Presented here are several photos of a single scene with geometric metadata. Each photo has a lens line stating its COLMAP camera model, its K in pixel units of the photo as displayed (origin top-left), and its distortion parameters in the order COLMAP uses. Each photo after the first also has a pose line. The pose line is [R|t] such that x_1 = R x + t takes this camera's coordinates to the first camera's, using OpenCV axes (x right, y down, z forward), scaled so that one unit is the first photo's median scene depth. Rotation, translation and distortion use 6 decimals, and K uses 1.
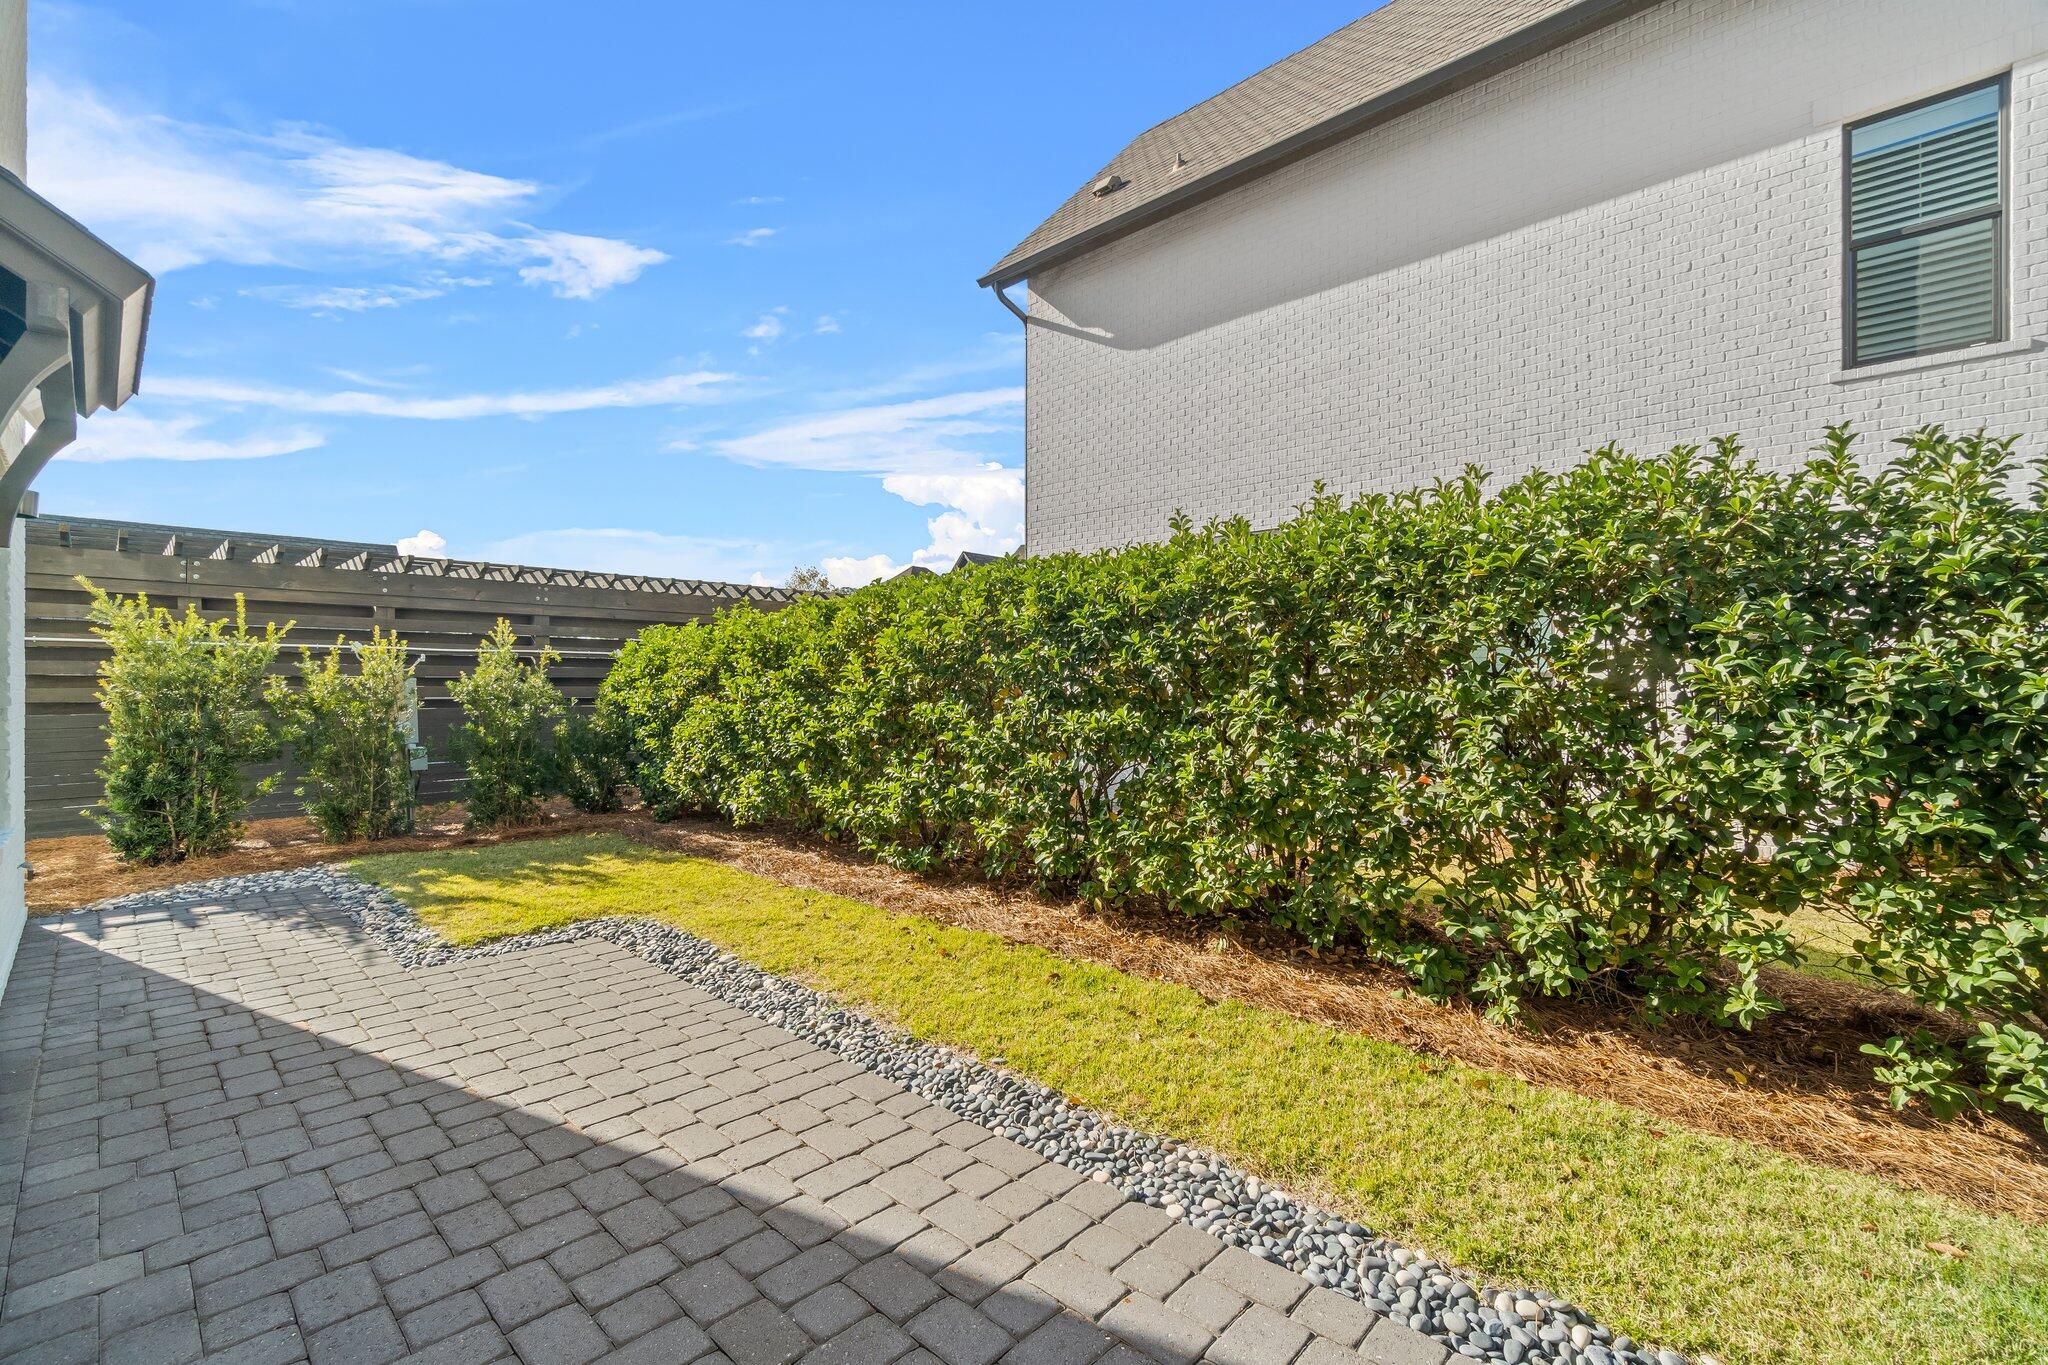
lens RADIAL K [[891.5, 0, 1031.1], [0, 891.5, 684.5], [0, 0, 1]] dist [0.002932, 0.000331]
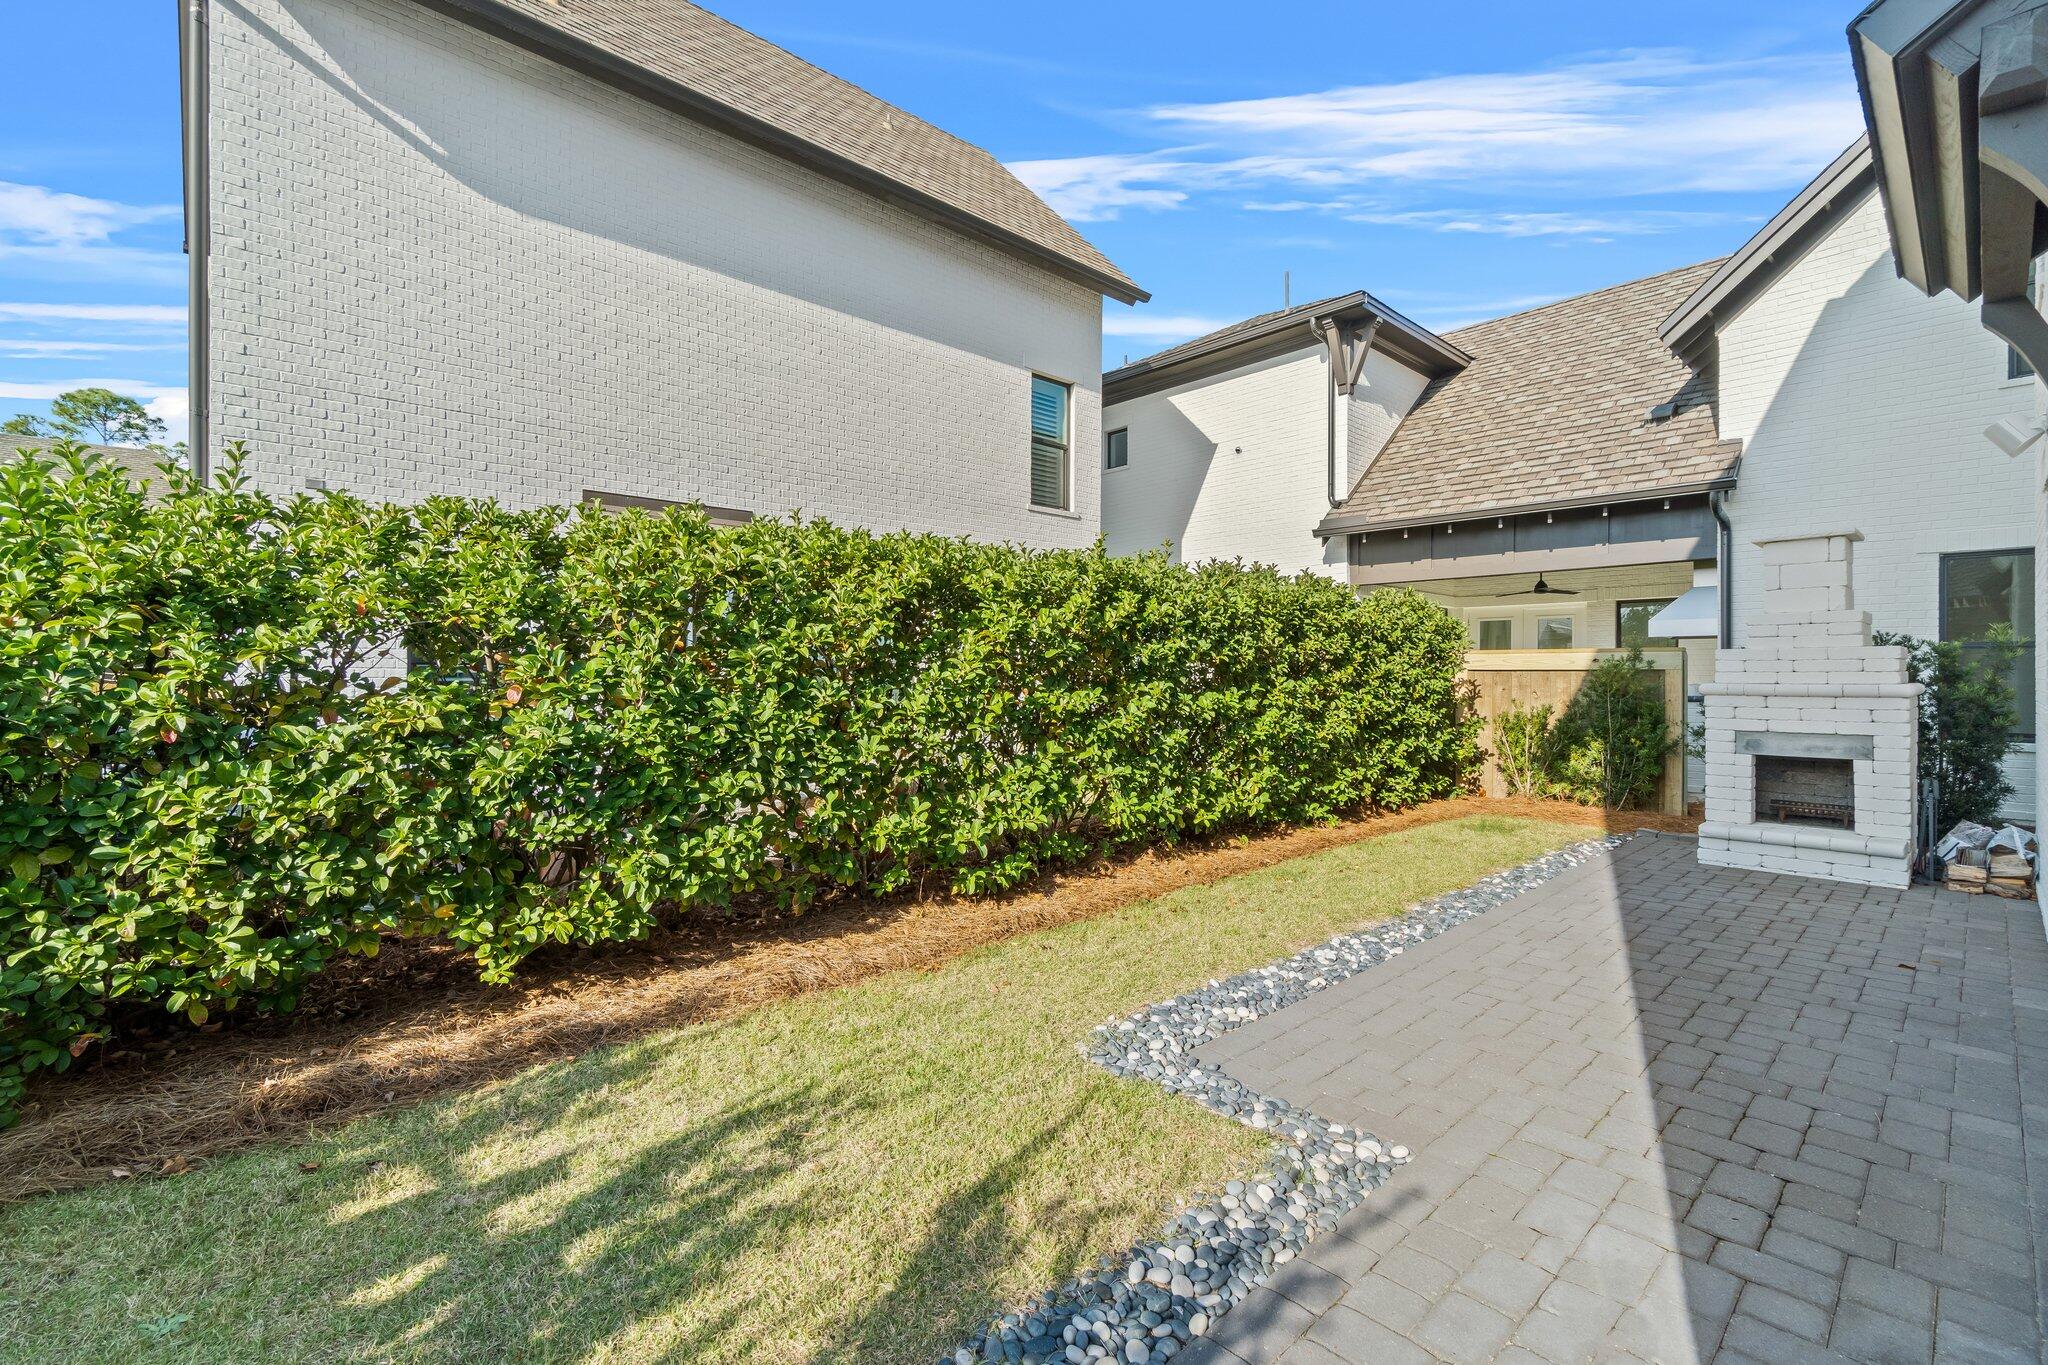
lens RADIAL K [[891.5, 0, 1030.6], [0, 891.5, 676.7], [0, 0, 1]] dist [0.002932, 0.000331]
pose [[0.066265, -0.001303, 0.997801, -0.727916], [0.002470, 0.999996, 0.001142, 0.005421], [-0.997799, 0.002389, 0.066268, 0.679281]]
